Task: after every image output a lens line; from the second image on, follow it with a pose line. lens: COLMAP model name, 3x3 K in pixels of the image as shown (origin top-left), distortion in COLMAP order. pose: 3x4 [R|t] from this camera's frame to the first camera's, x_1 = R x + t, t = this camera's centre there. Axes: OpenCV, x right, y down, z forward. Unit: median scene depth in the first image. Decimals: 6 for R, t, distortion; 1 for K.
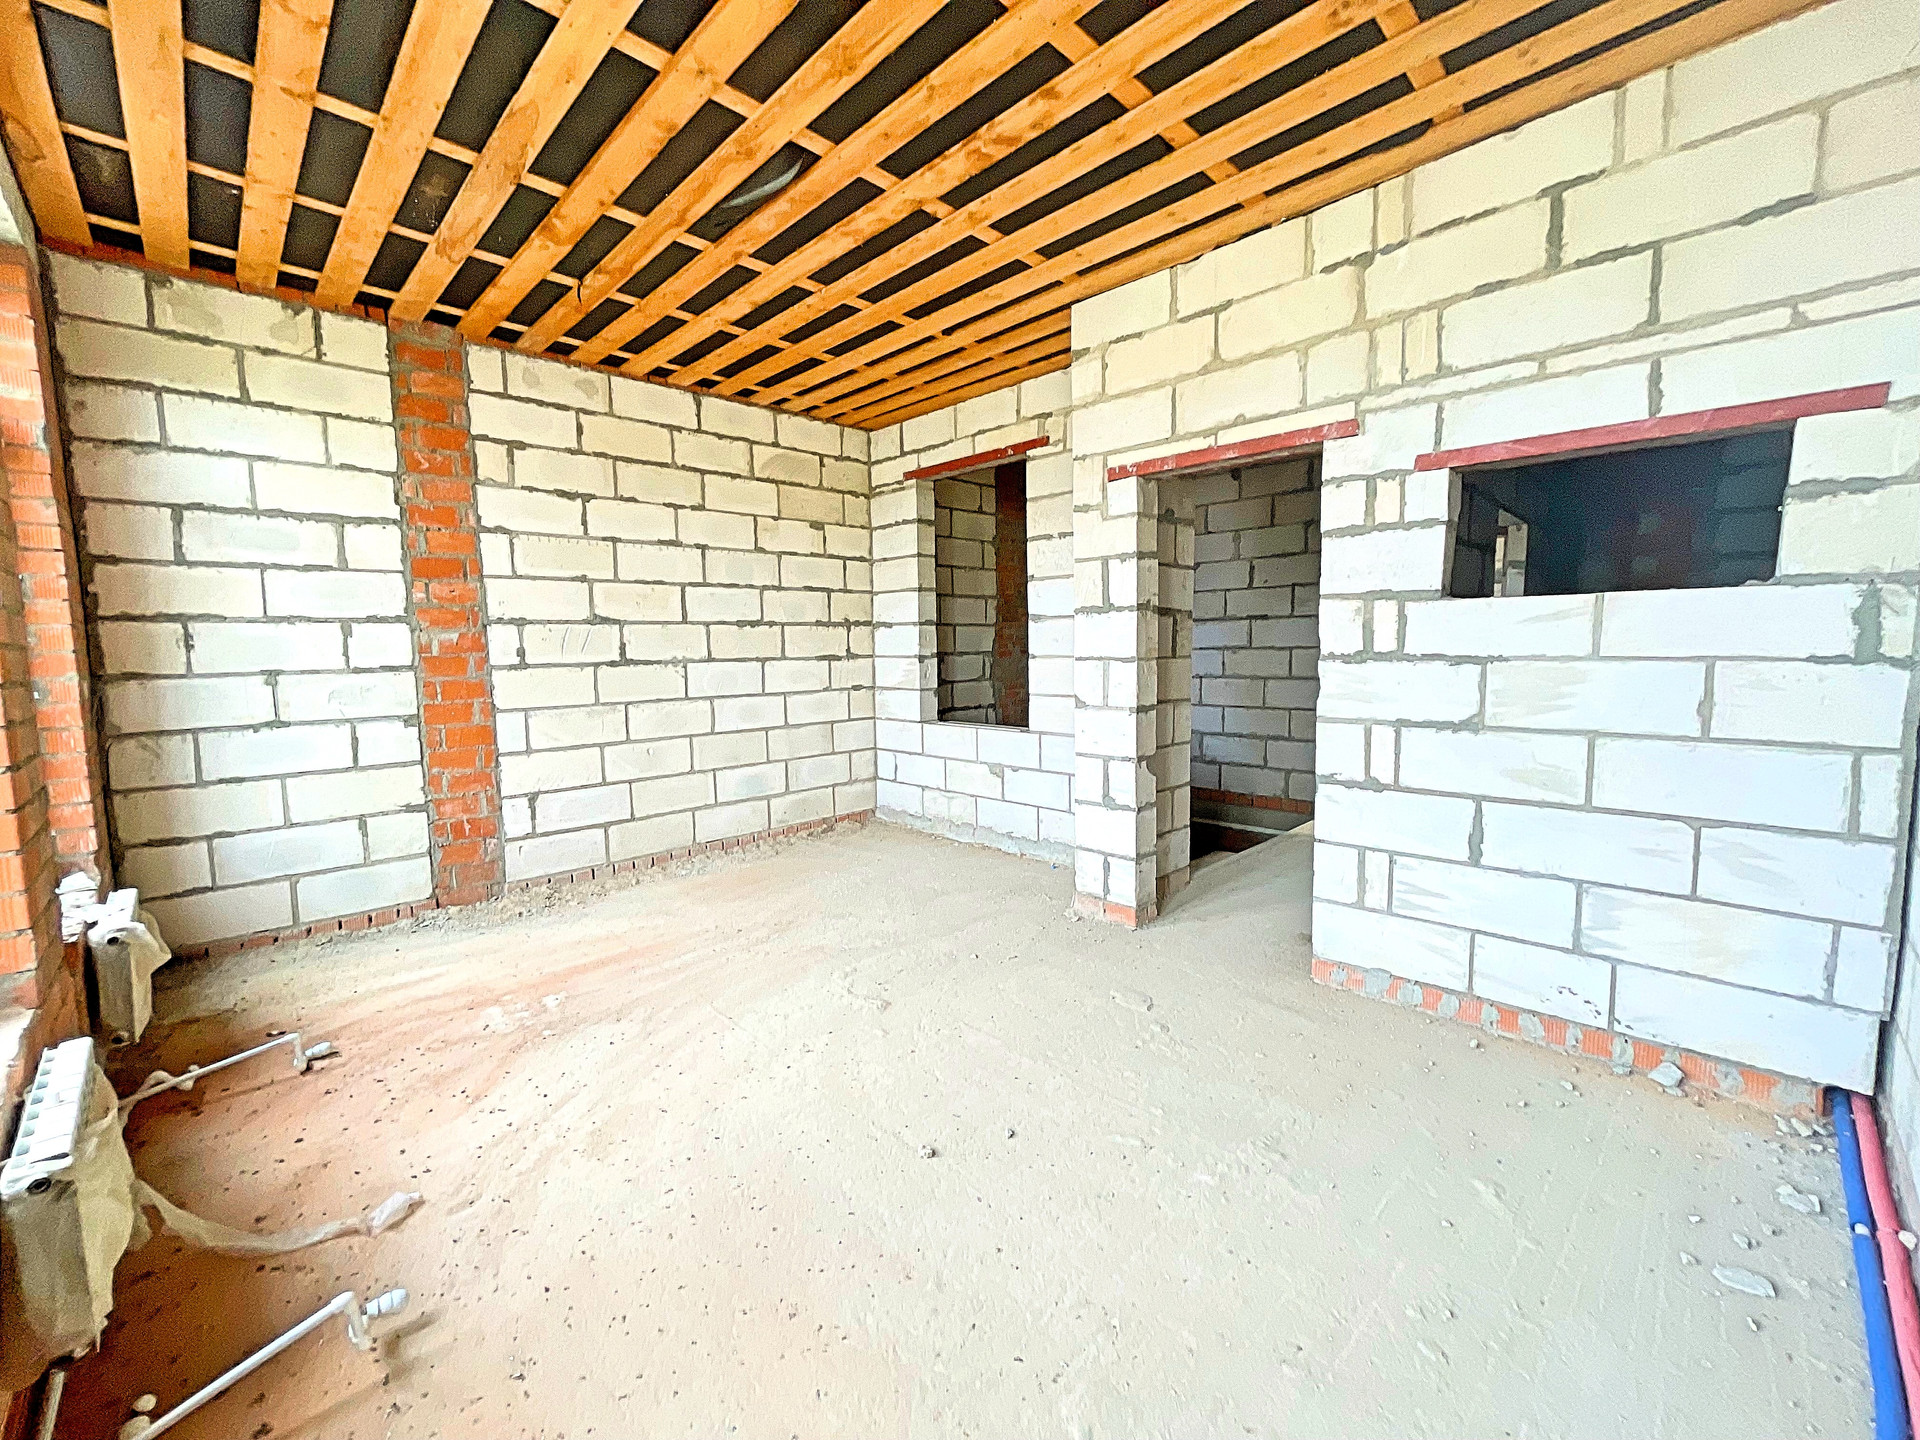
lens RADIAL K [[777.5, 0, 956.7], [0, 777.5, 714.4], [0, 0, 1]] dist [-0.001979, 0.000071]
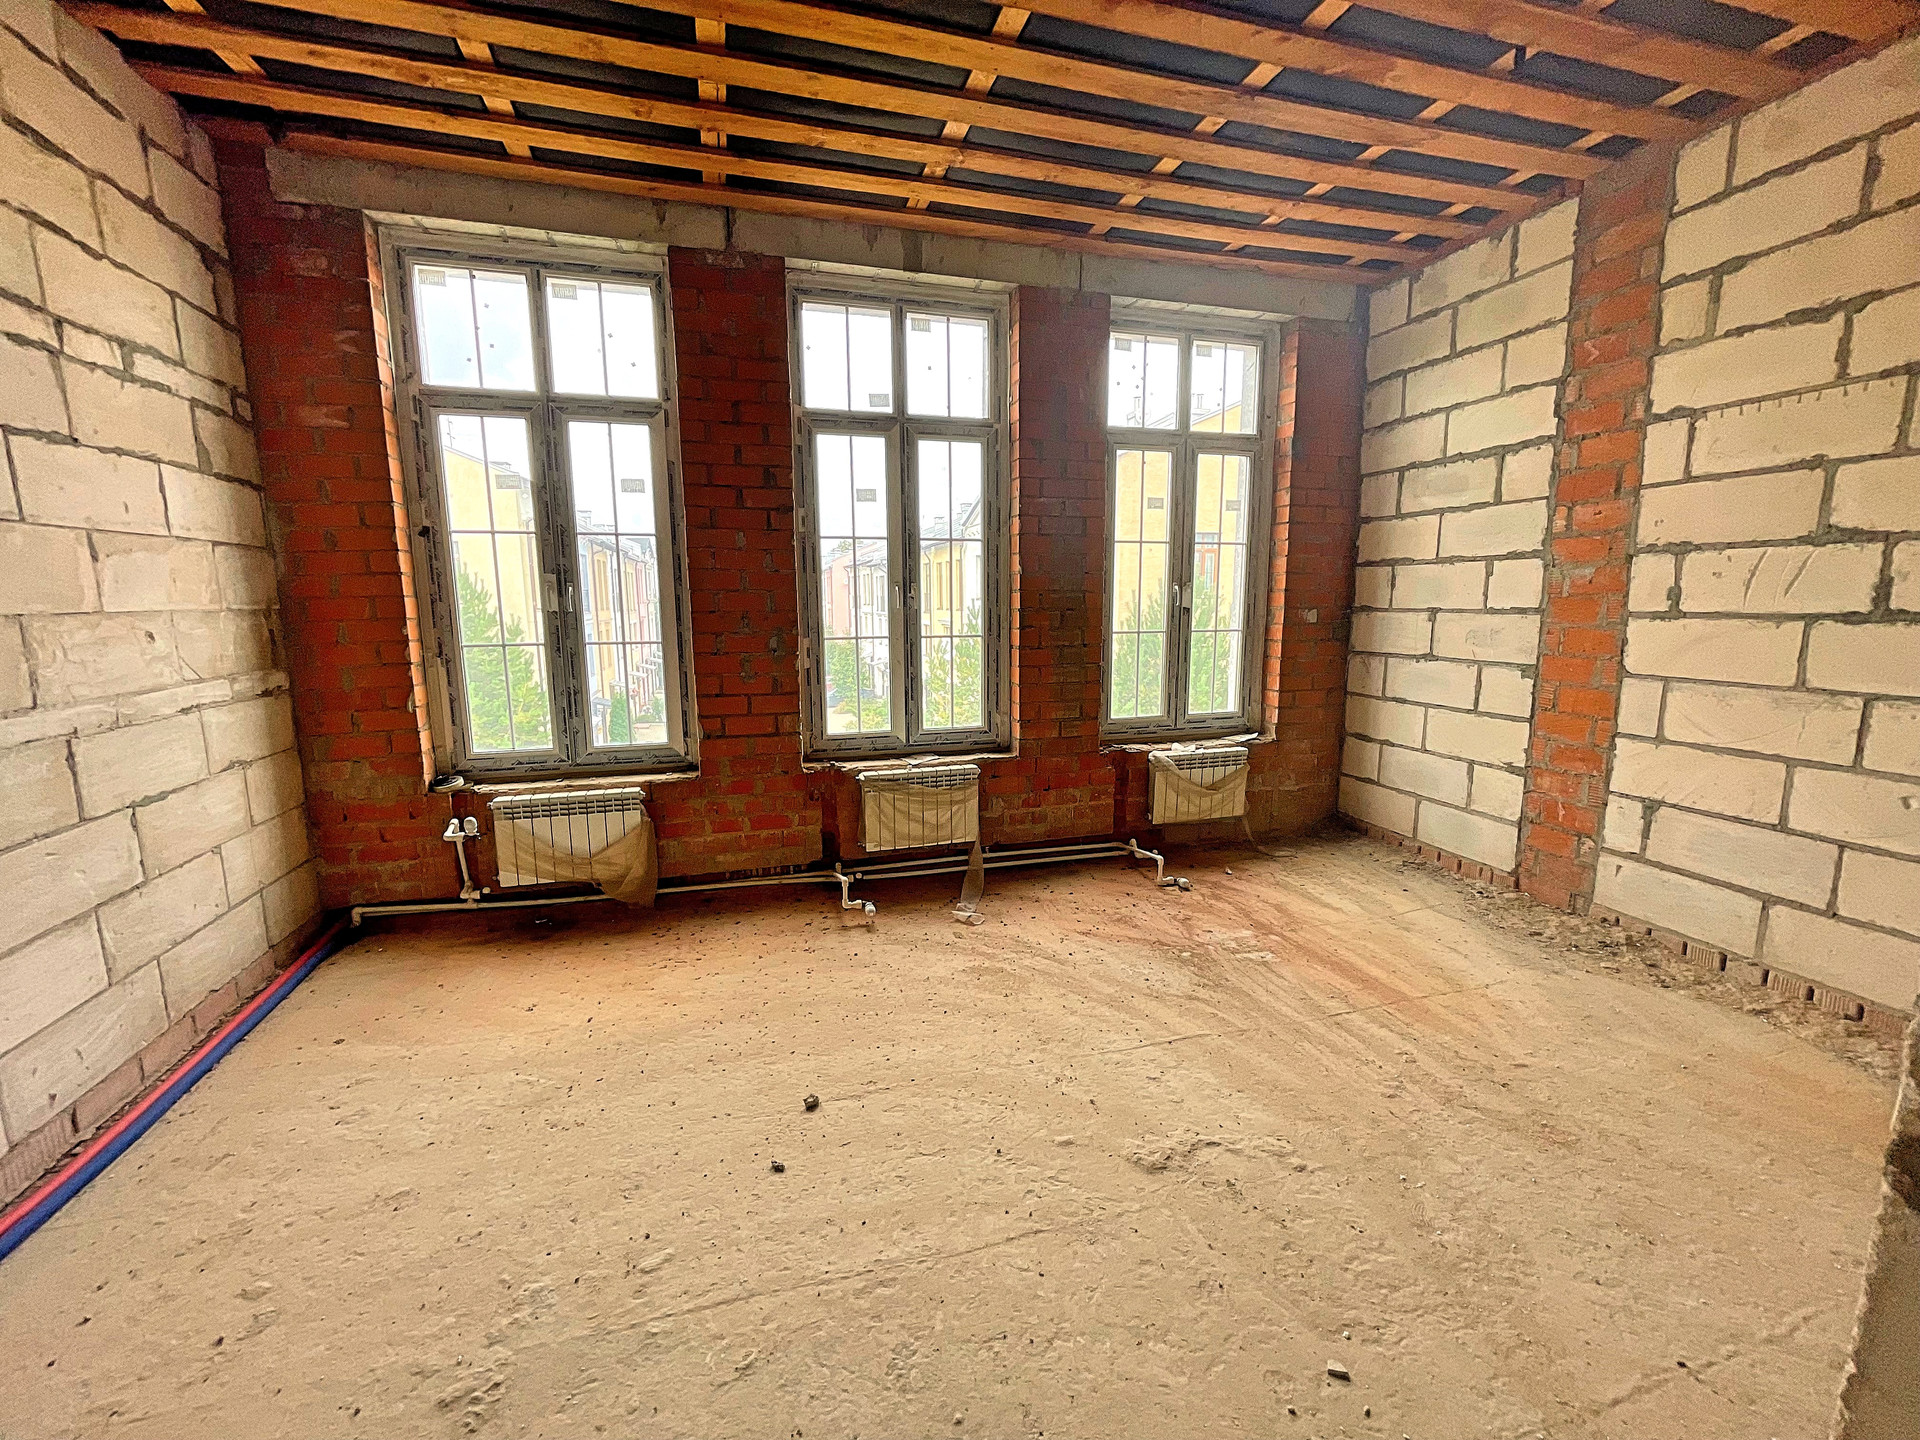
lens RADIAL K [[777.5, 0, 956.7], [0, 777.5, 714.4], [0, 0, 1]] dist [-0.001979, 0.000071]
pose [[-0.472832, 0.151351, -0.868057, 0.374543], [-0.063244, 0.976768, 0.204754, -0.084668], [0.878880, 0.151714, -0.452275, 0.857243]]
